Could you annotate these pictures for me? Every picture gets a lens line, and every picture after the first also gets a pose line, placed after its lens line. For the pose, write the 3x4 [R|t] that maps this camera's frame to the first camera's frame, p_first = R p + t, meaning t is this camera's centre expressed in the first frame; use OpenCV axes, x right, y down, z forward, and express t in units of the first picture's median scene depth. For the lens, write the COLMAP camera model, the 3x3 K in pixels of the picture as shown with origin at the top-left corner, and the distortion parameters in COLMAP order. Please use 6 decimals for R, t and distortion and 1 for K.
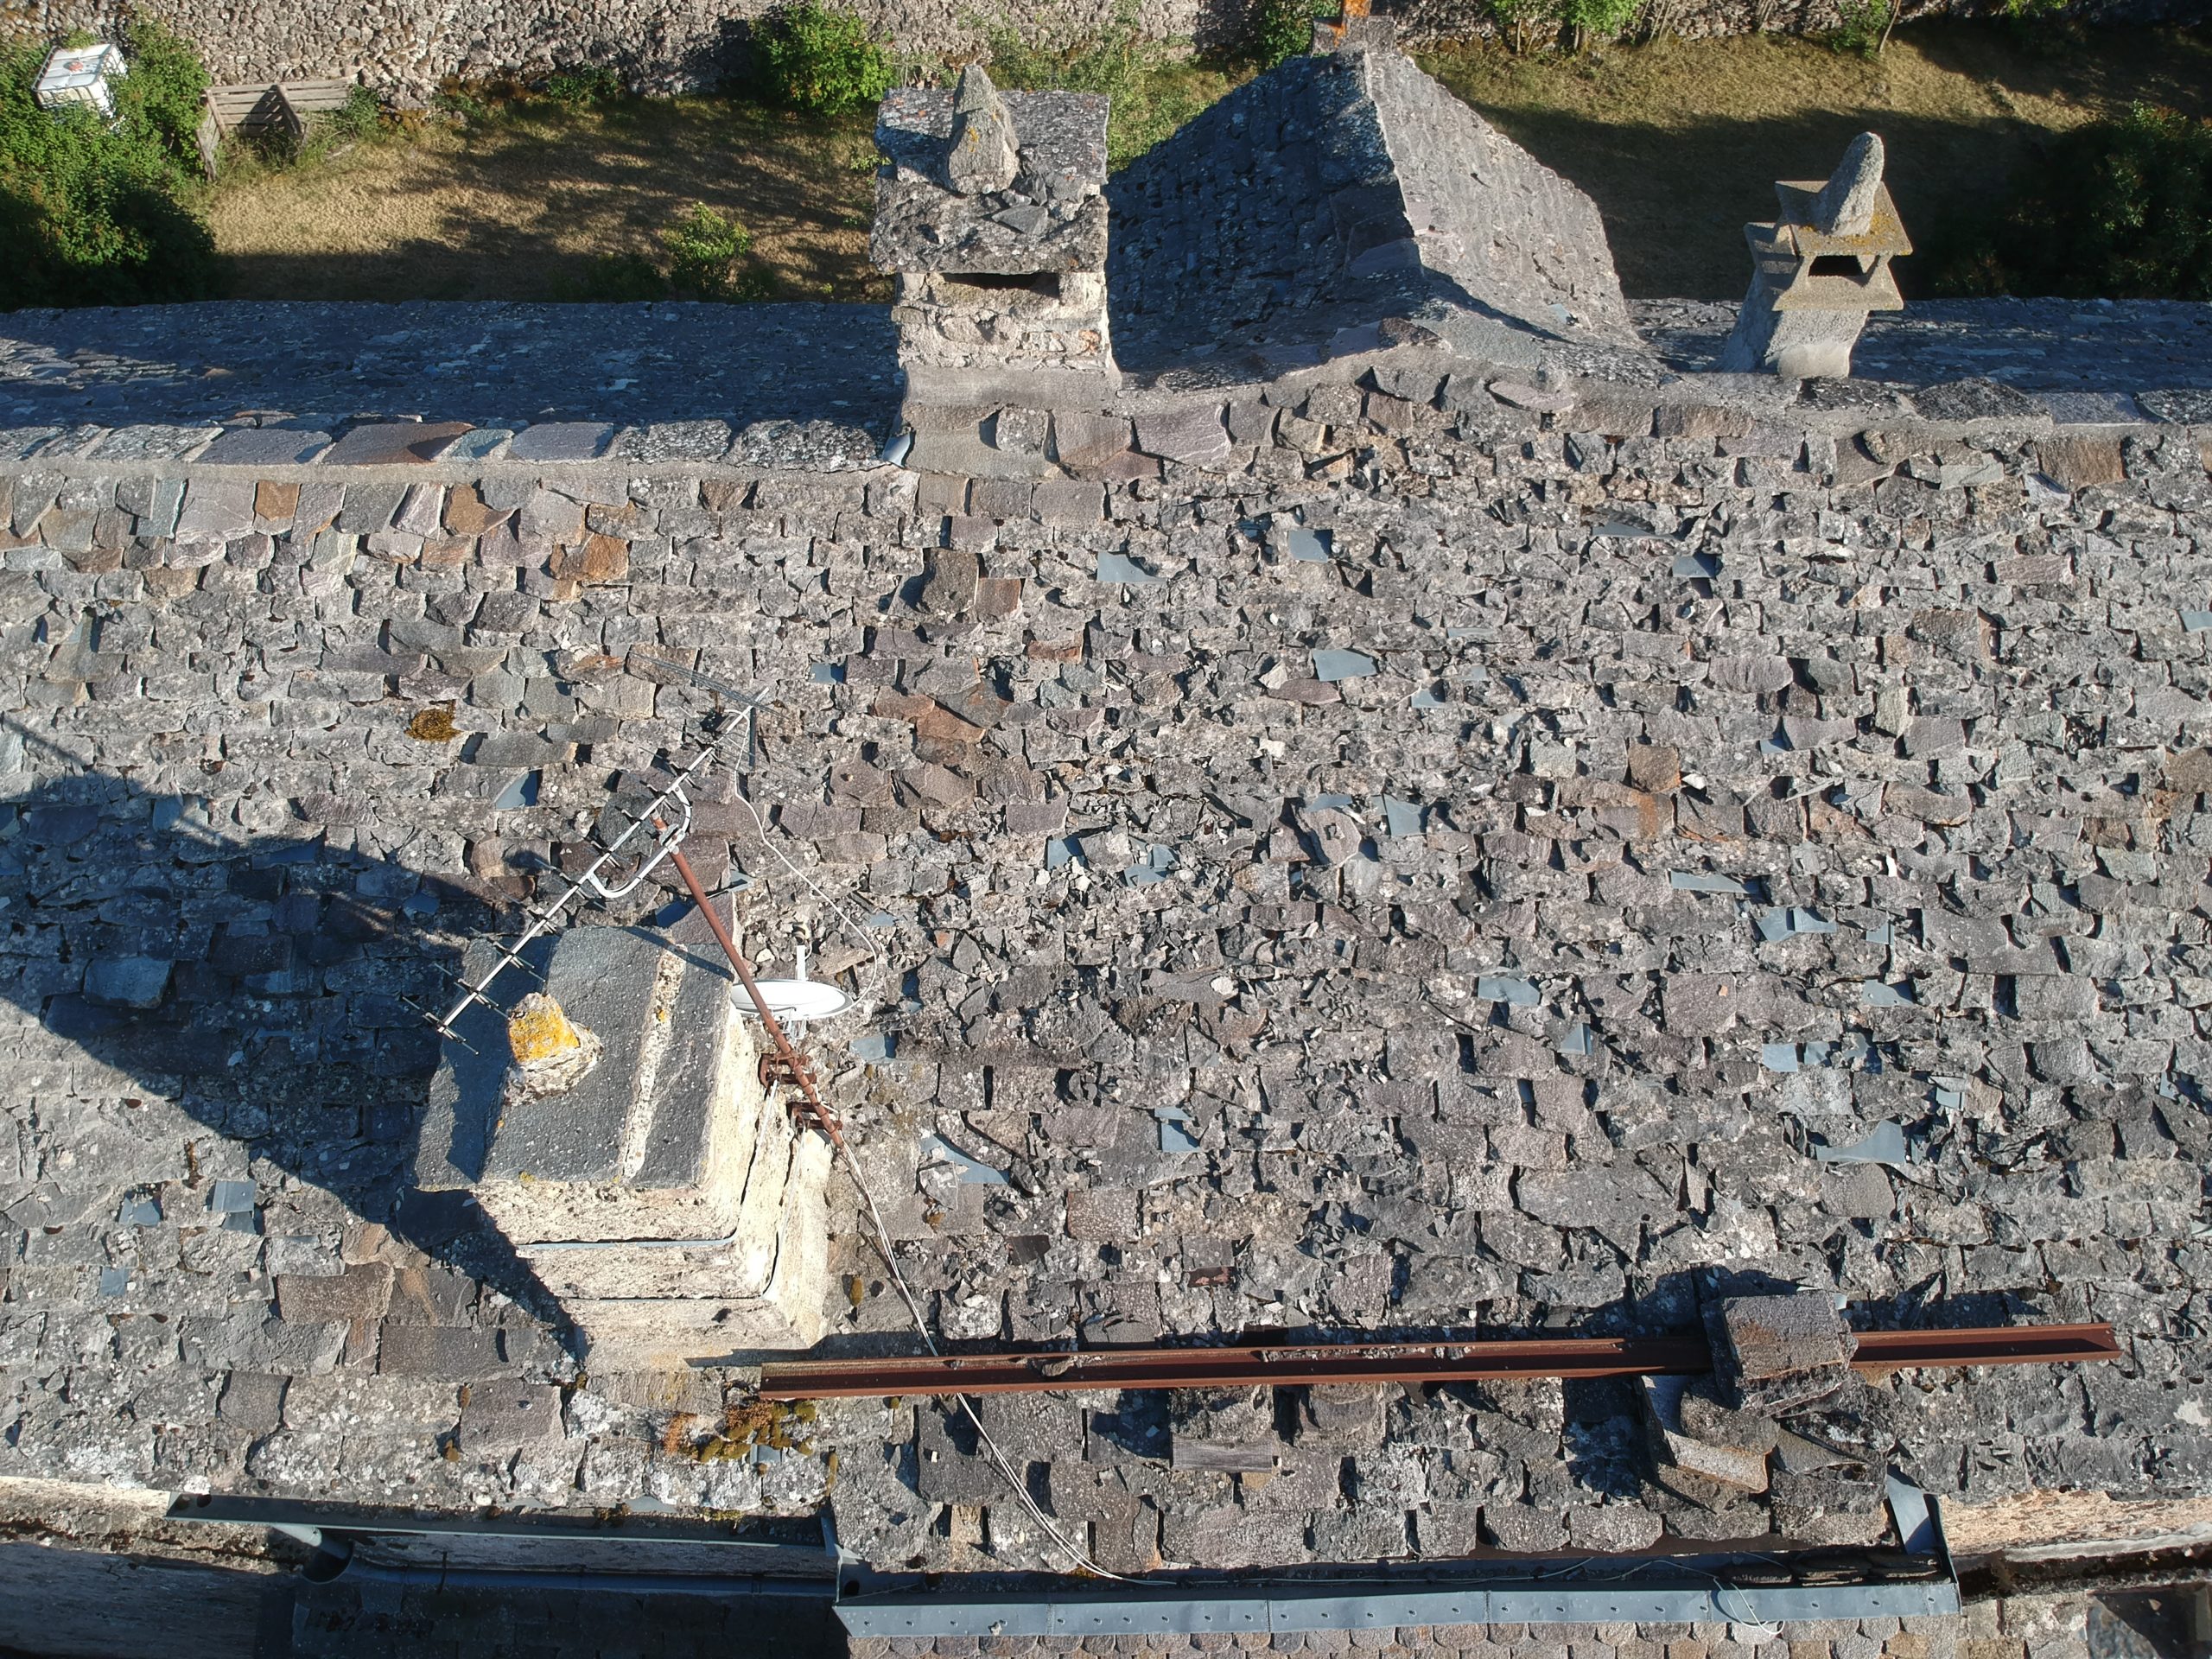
lens RADIAL K [[1650.7, 0, 1111.1], [0, 1650.7, 779.5], [0, 0, 1]] dist [0.080484, -0.153984]
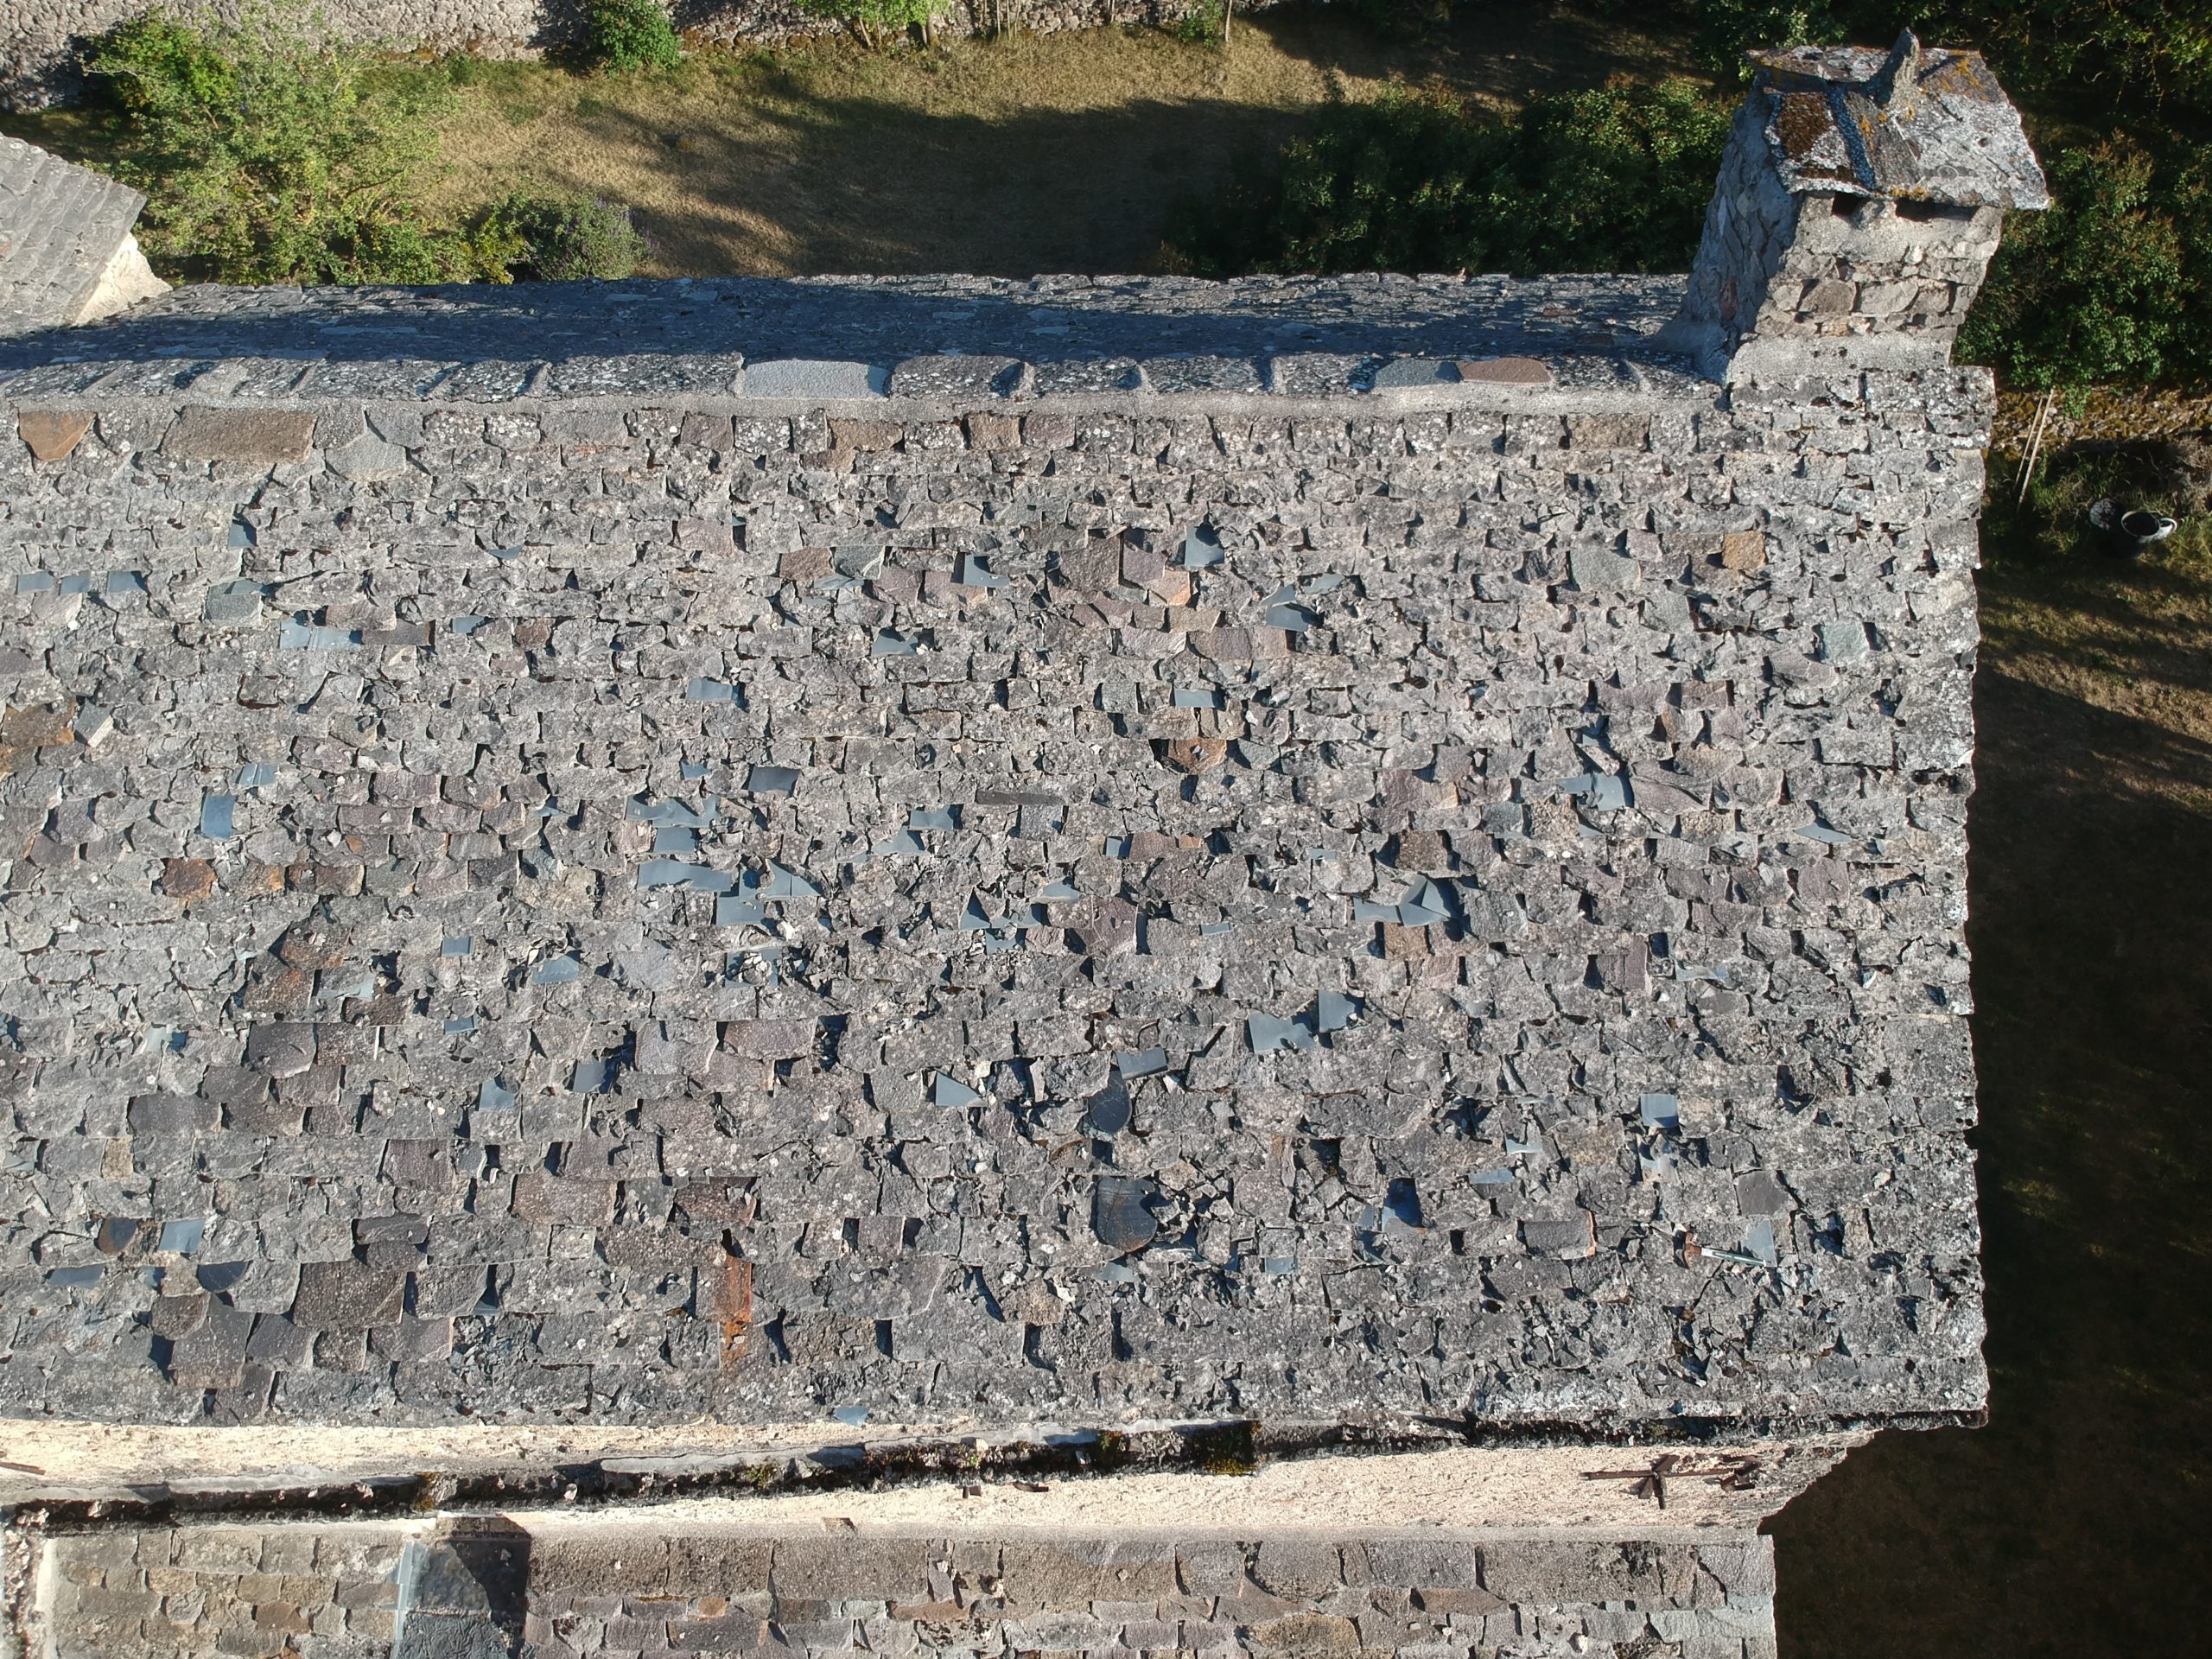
lens RADIAL K [[1650.7, 0, 1109.3], [0, 1650.7, 792.2], [0, 0, 1]] dist [0.080484, -0.153984]
pose [[0.999956, -0.009188, -0.001882, 1.309699], [0.009200, 0.999935, 0.006678, 0.034778], [0.001821, -0.006695, 0.999976, -0.045790]]
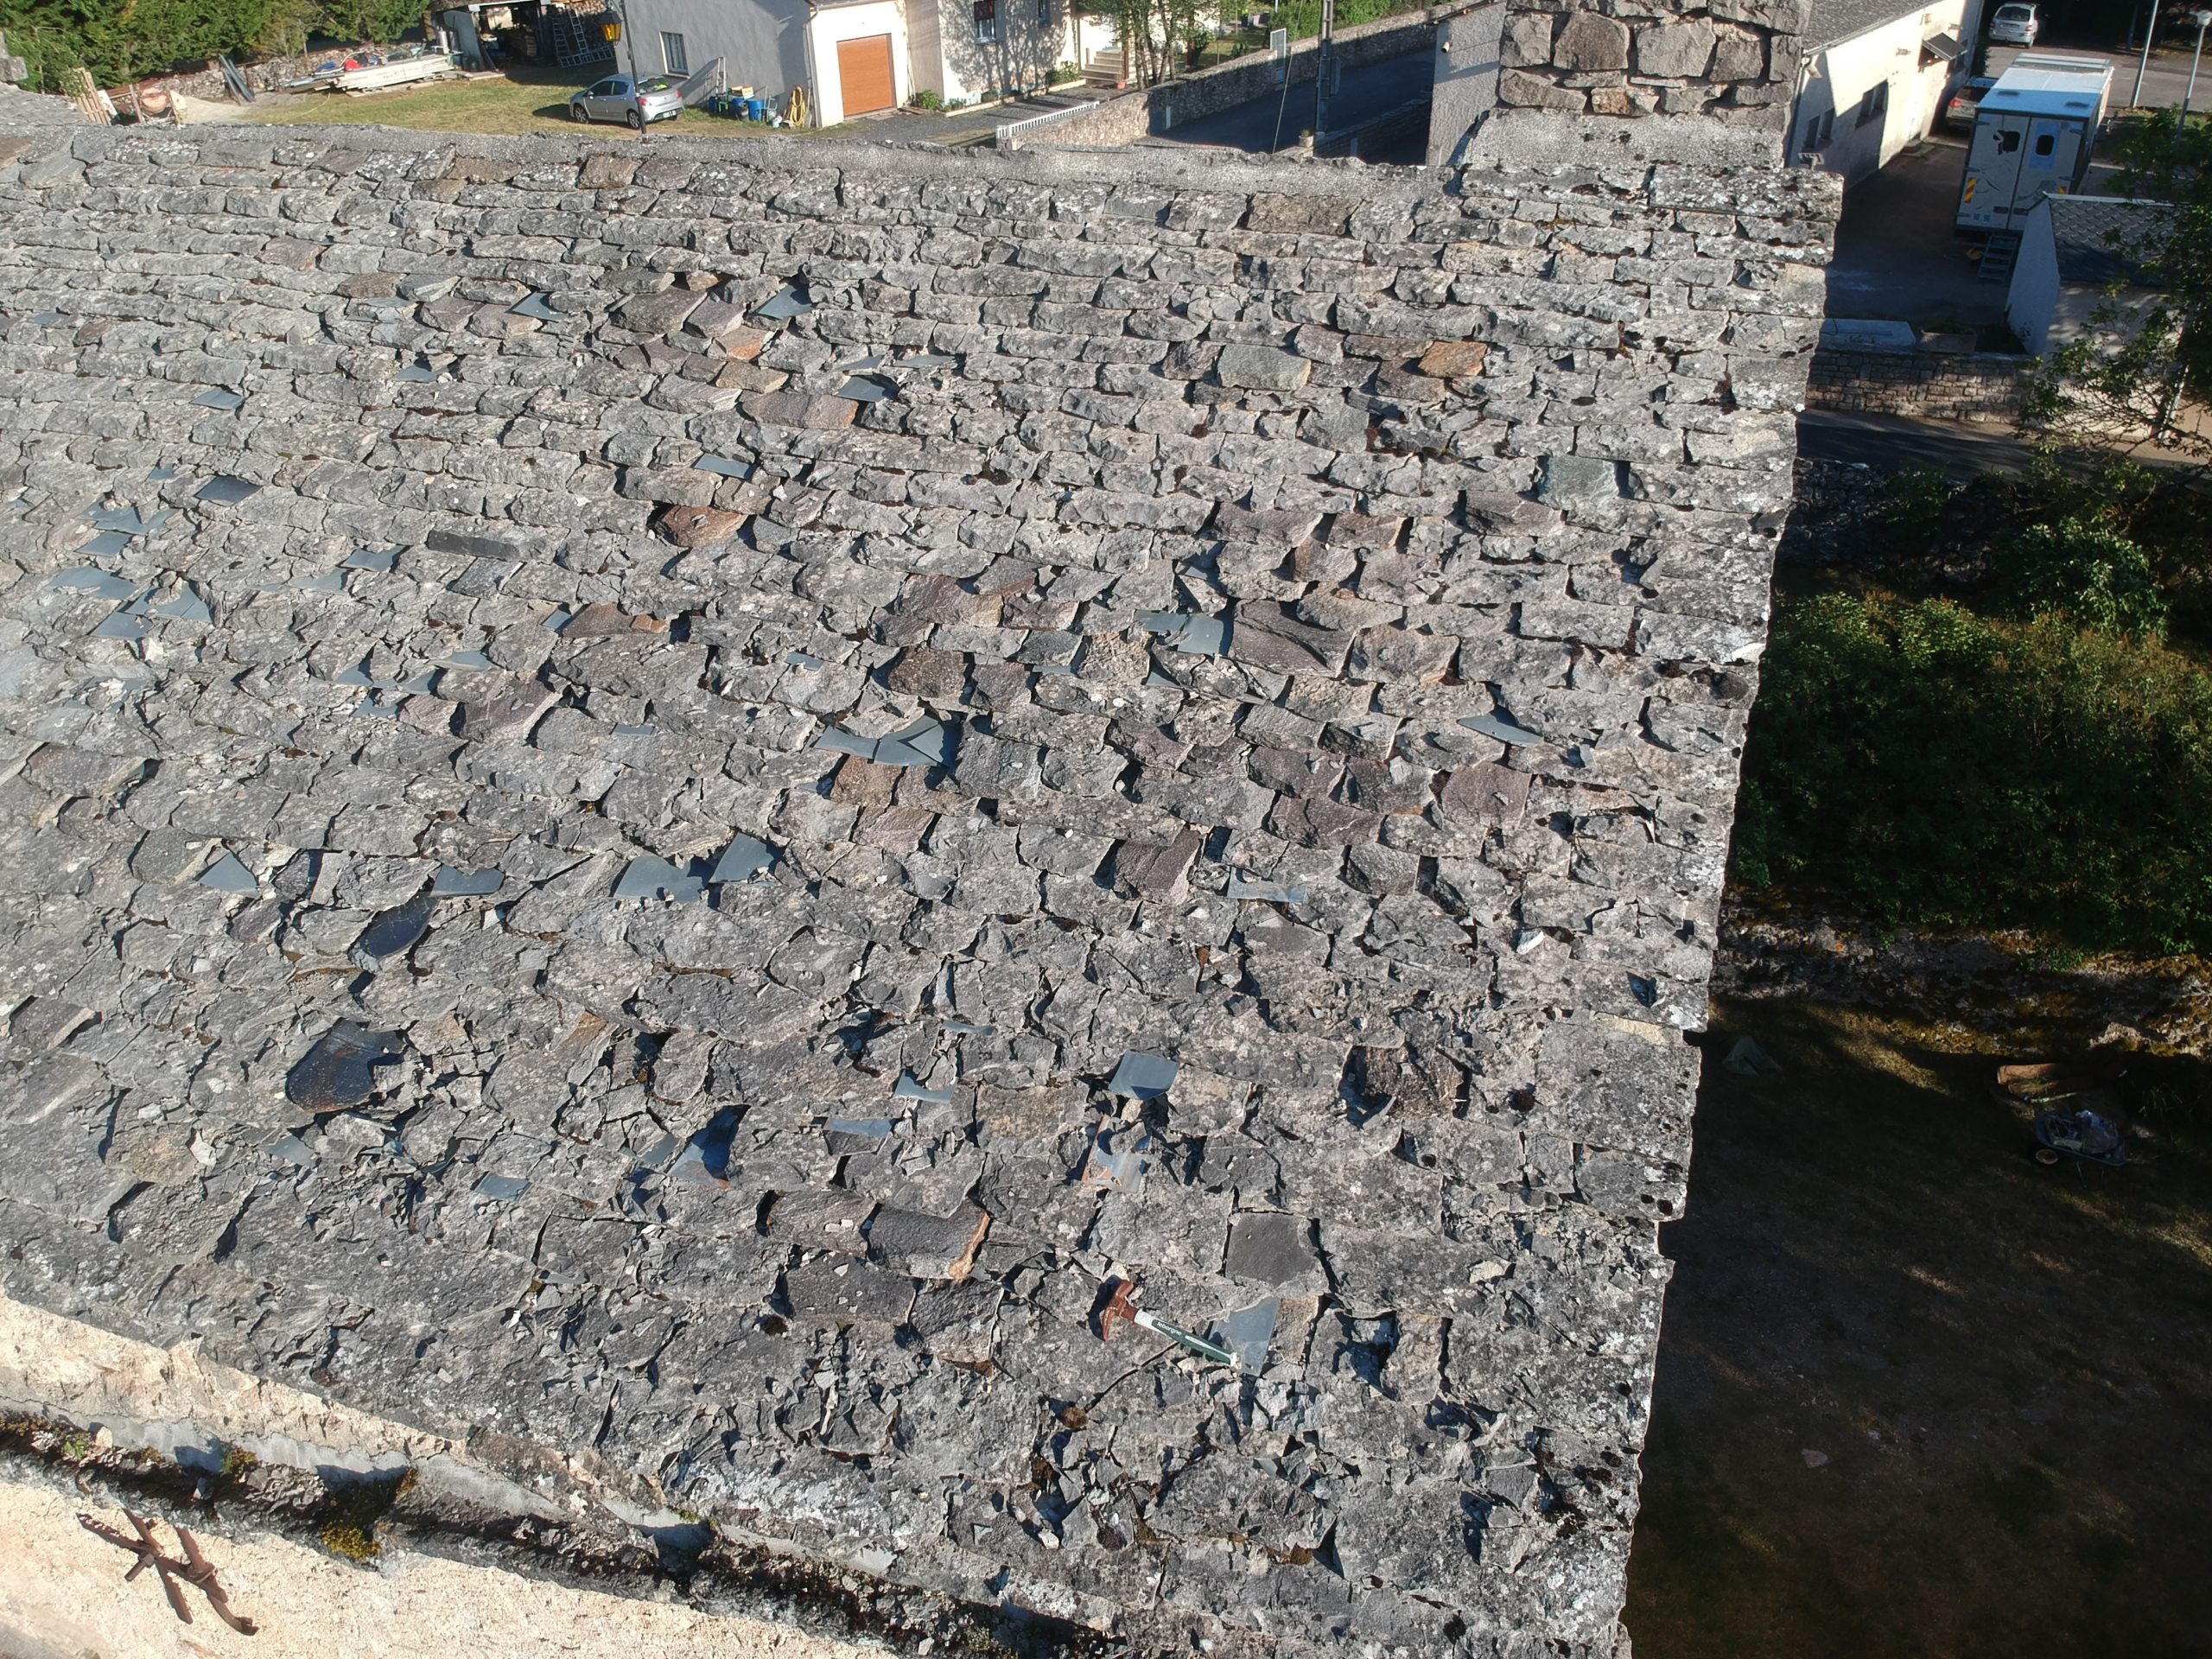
lens RADIAL K [[1650.7, 0, 1114.2], [0, 1650.7, 772.6], [0, 0, 1]] dist [0.080484, -0.153984]
pose [[0.952036, 0.149162, -0.267166, 1.759749], [-0.242745, 0.899747, -0.362672, 0.348919], [0.186285, 0.410130, 0.892800, 0.356185]]
